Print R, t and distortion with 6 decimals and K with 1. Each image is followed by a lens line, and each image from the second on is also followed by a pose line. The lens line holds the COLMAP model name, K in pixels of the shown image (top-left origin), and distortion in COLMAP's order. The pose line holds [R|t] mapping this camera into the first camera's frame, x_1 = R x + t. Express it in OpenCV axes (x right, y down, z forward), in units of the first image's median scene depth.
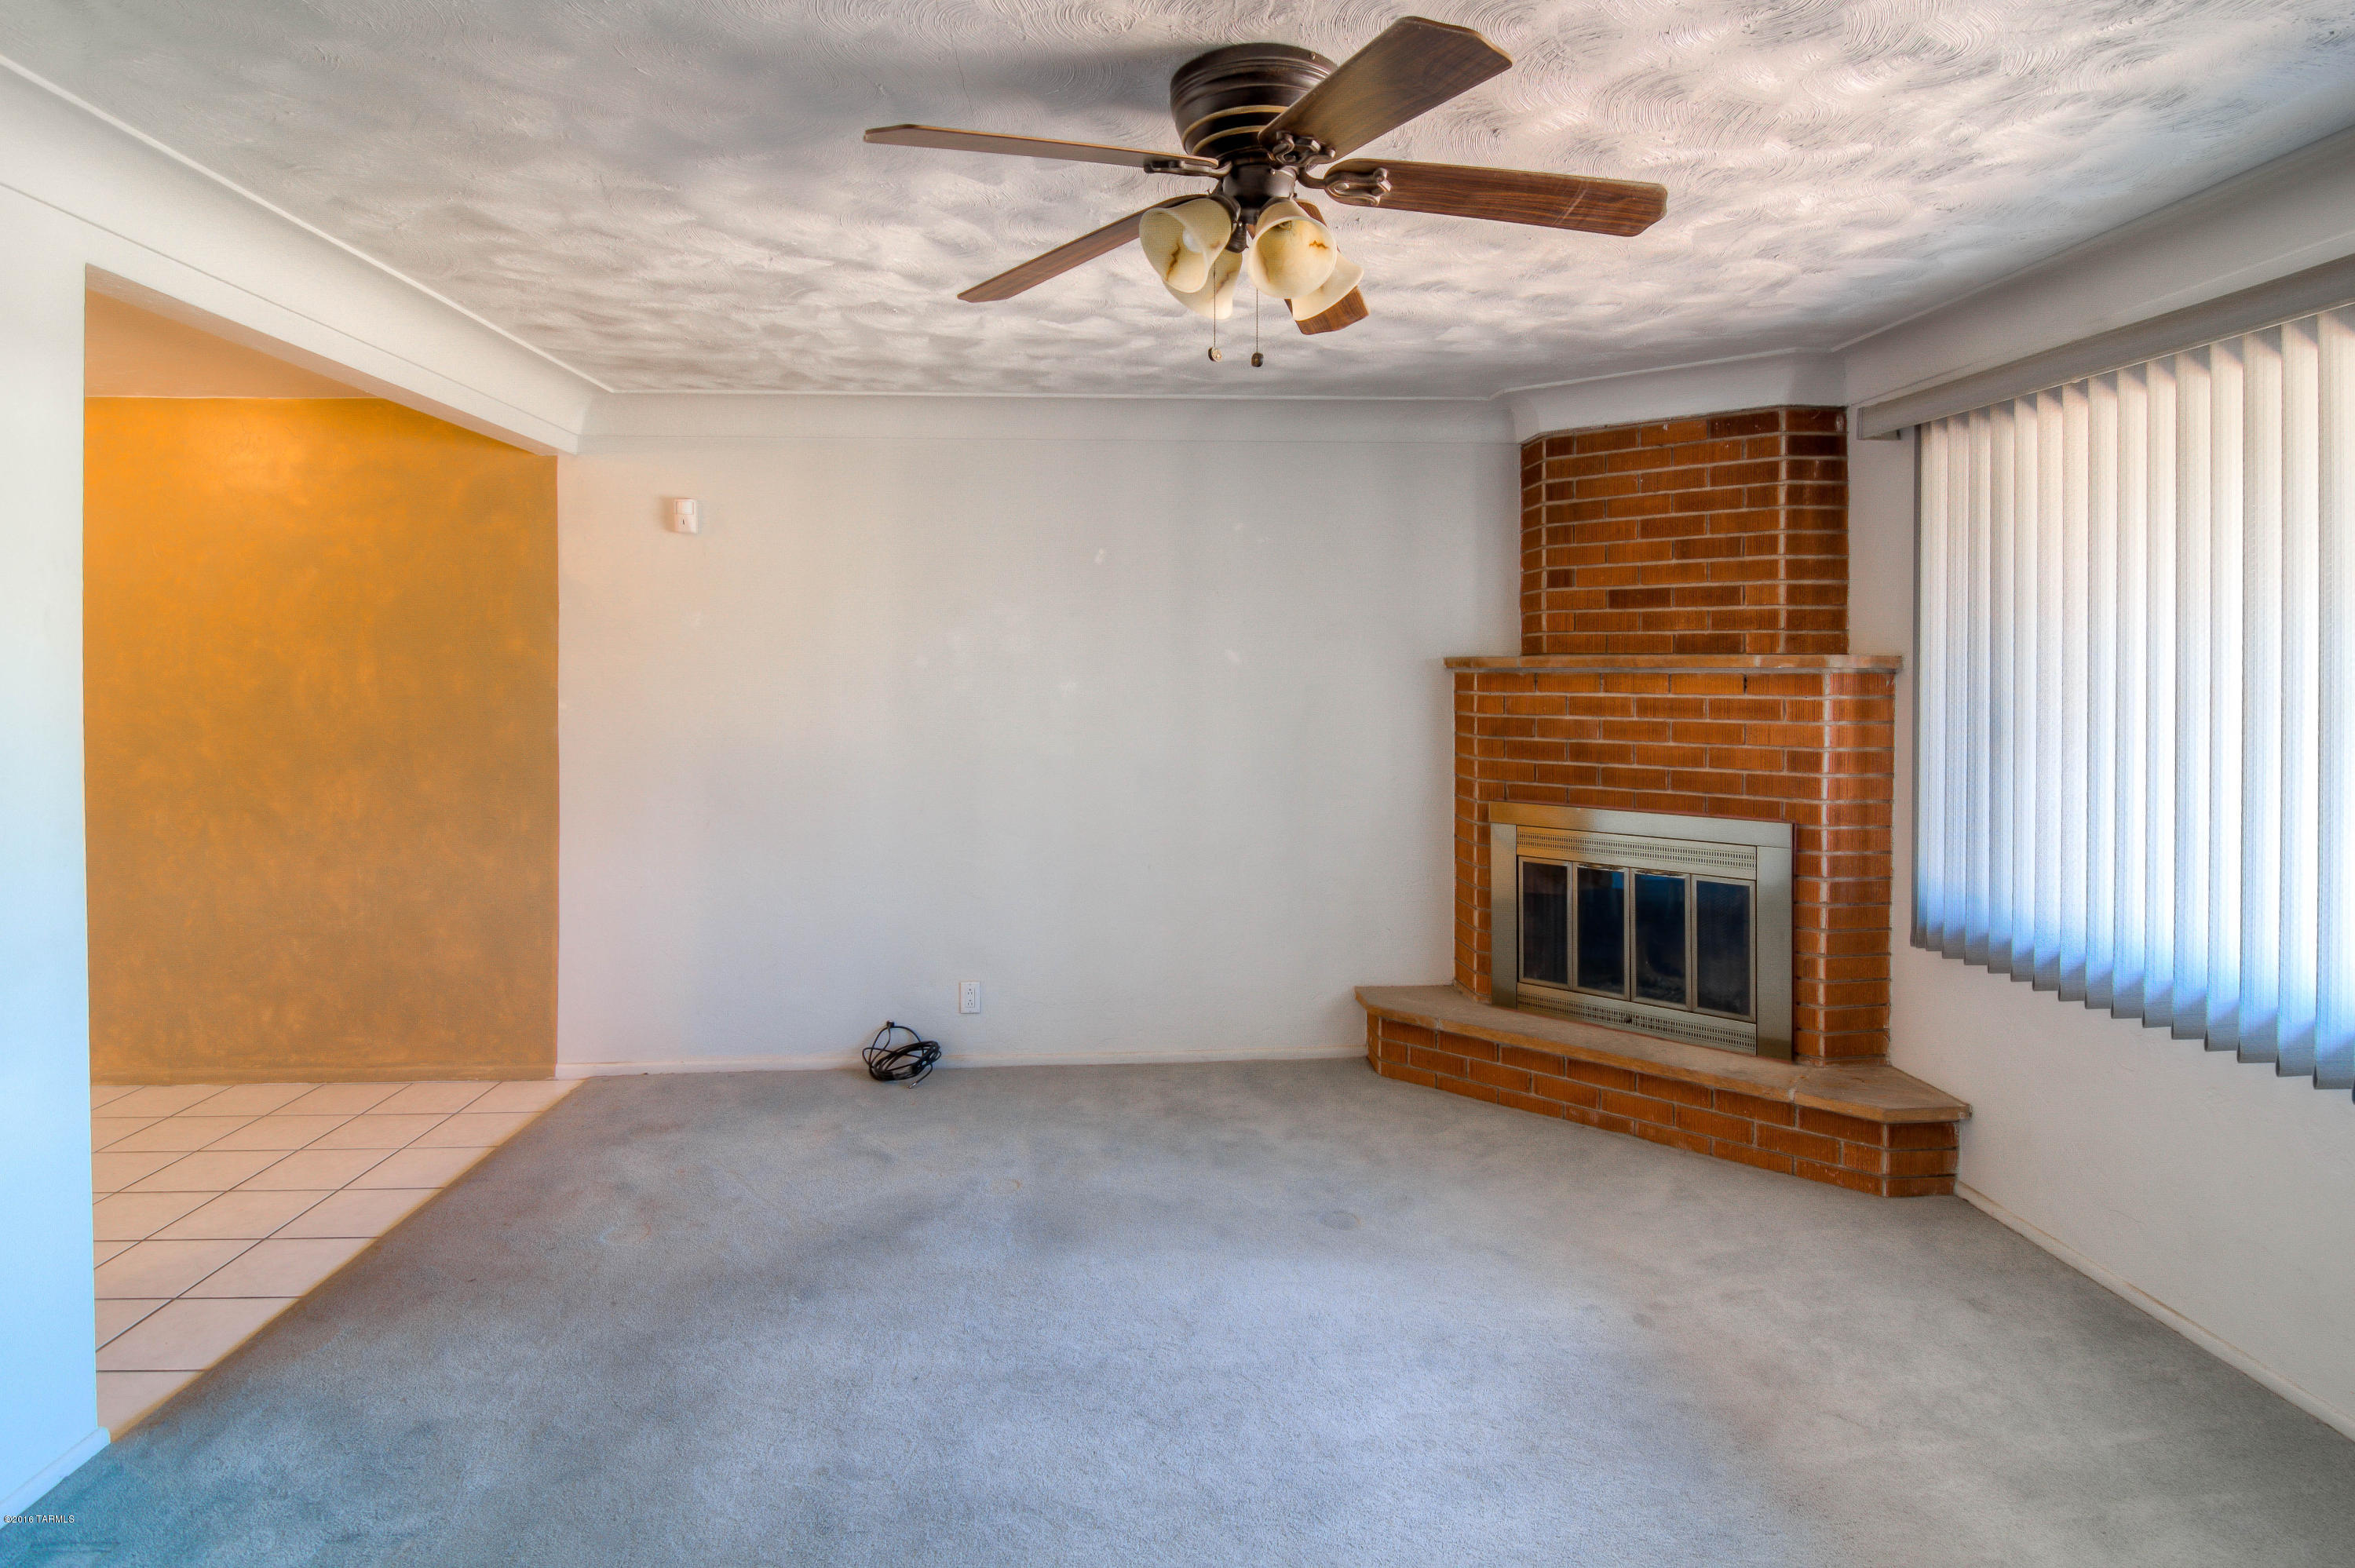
lens RADIAL K [[1213.3, 0, 1217.5], [0, 1213.3, 700.7], [0, 0, 1]] dist [0.013554, -0.025528]
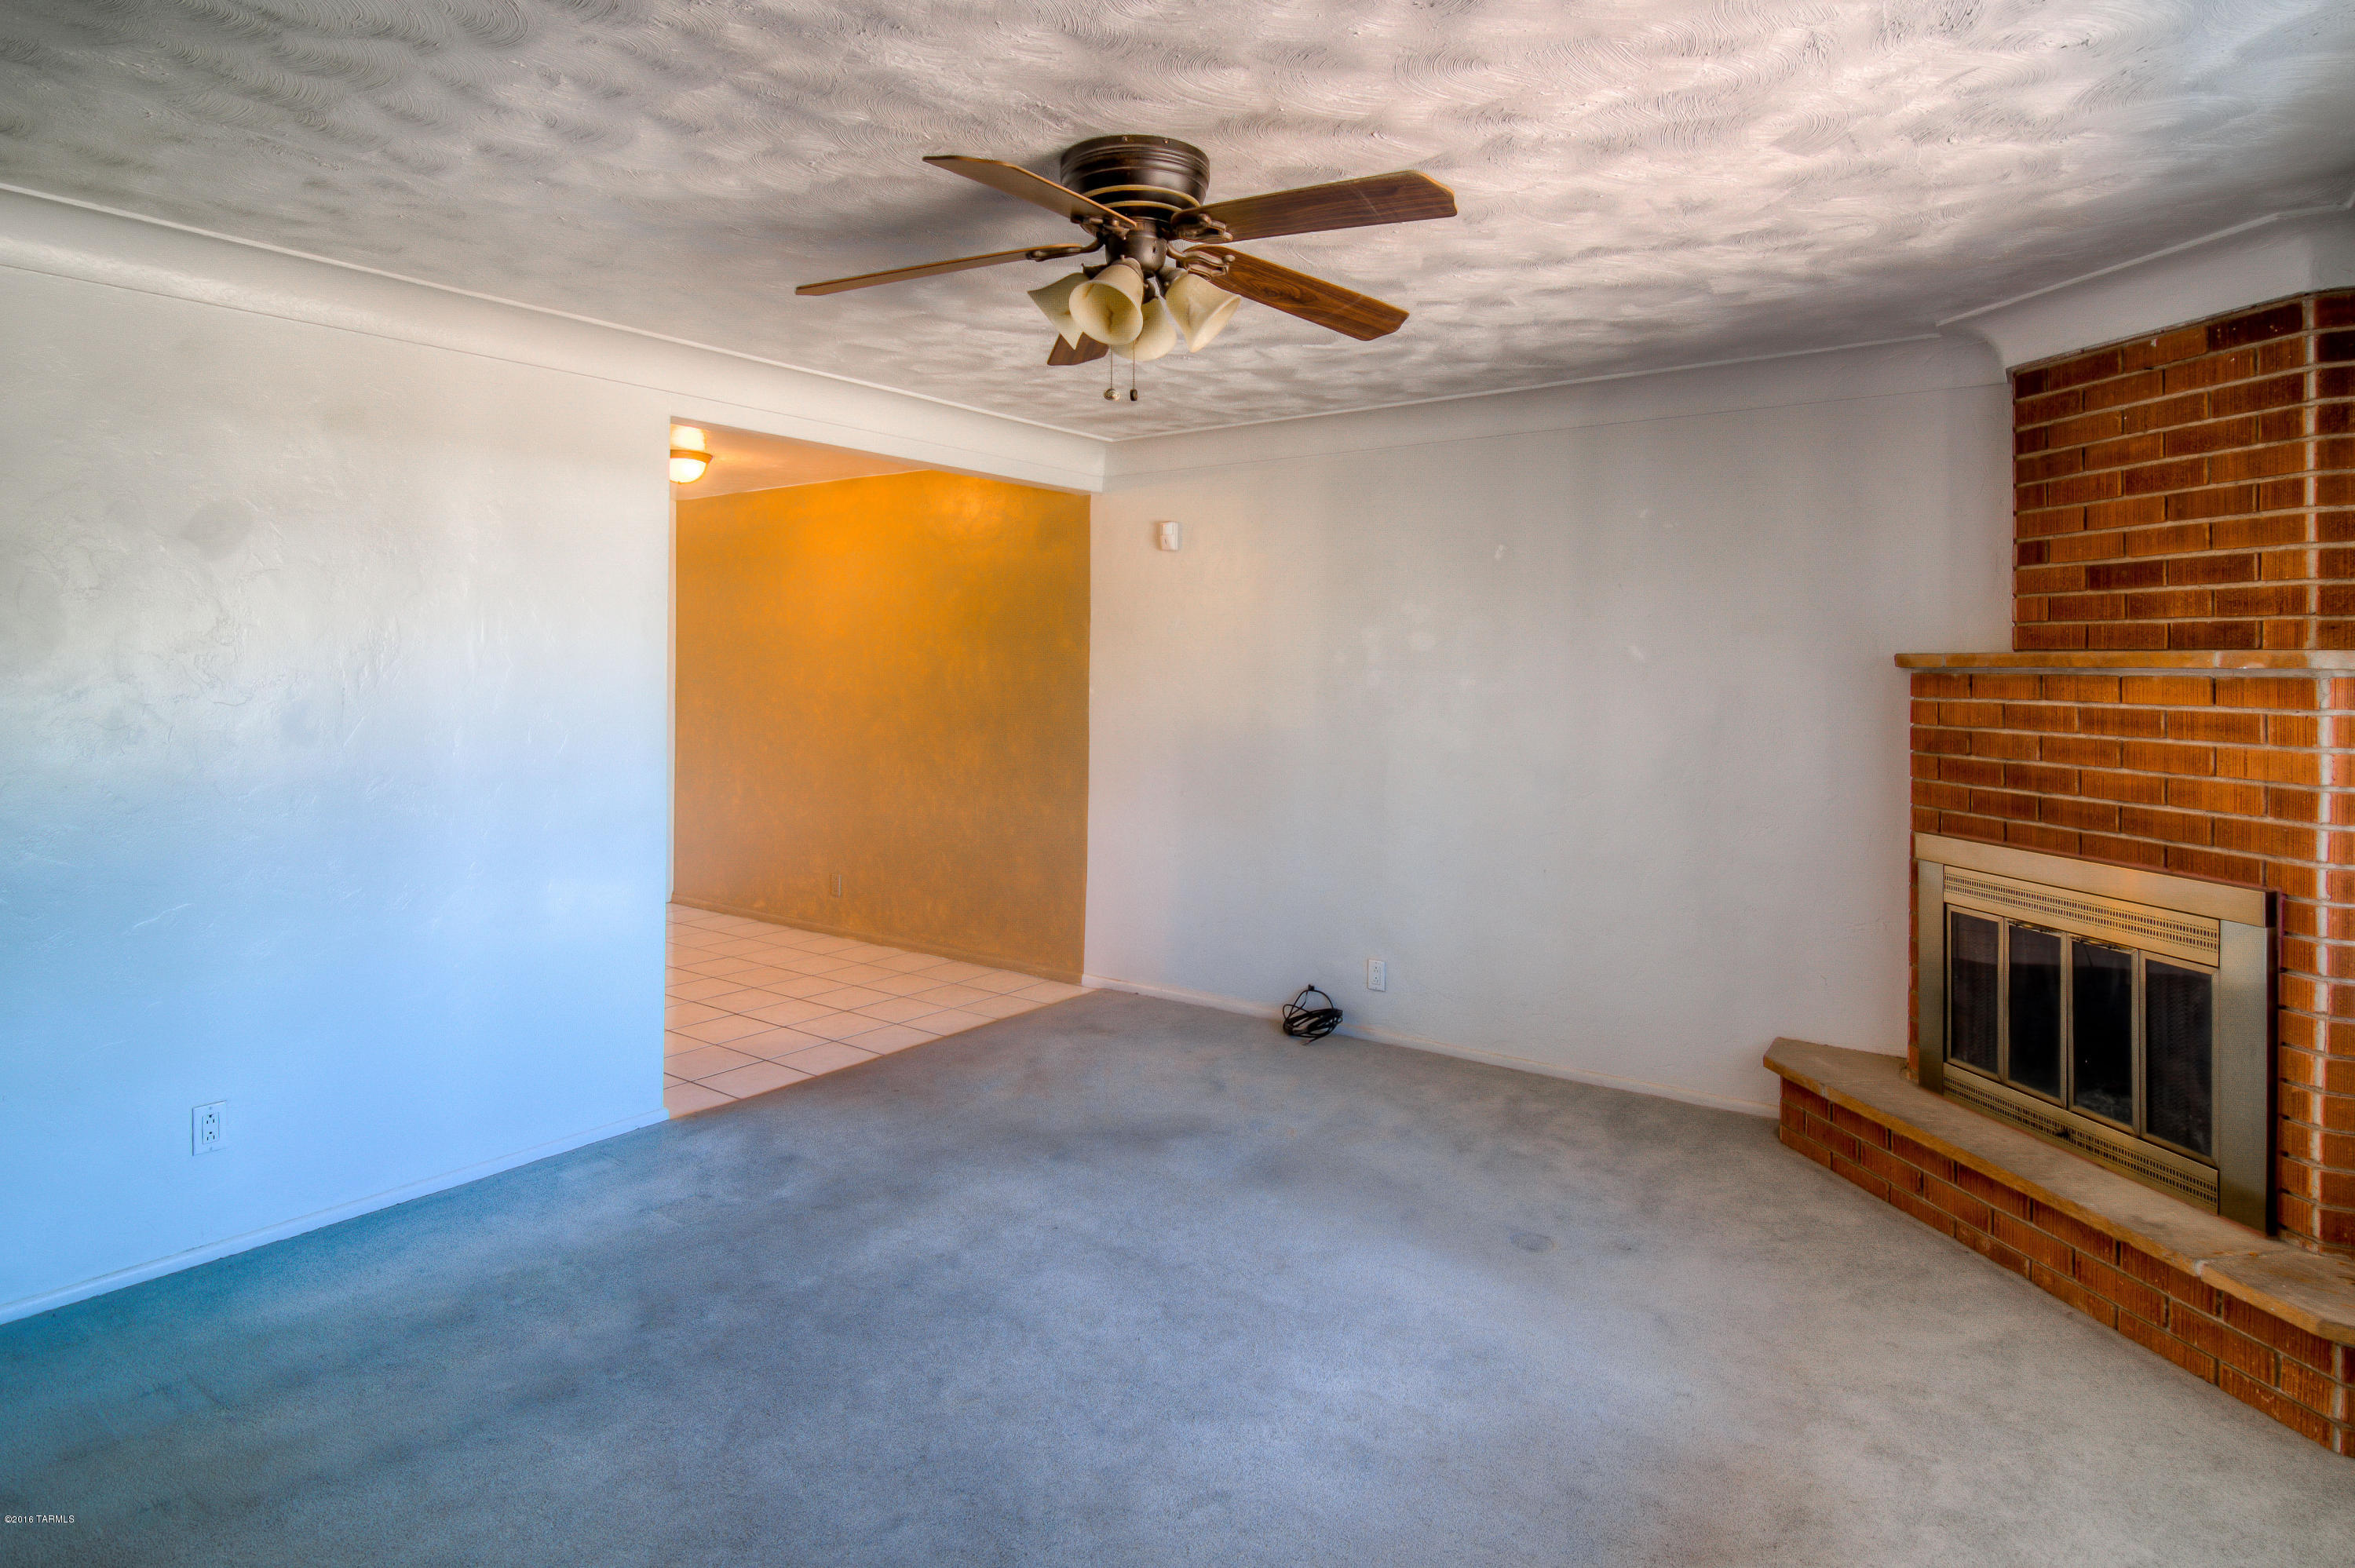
lens RADIAL K [[1263.5, 0, 1180.9], [0, 1263.5, 682.9], [0, 0, 1]] dist [-0.005799, -0.002820]
pose [[0.775311, 0.016648, -0.631360, 0.416924], [-0.027509, 0.999594, -0.007423, 0.003331], [0.630980, 0.023123, 0.775454, 0.040892]]
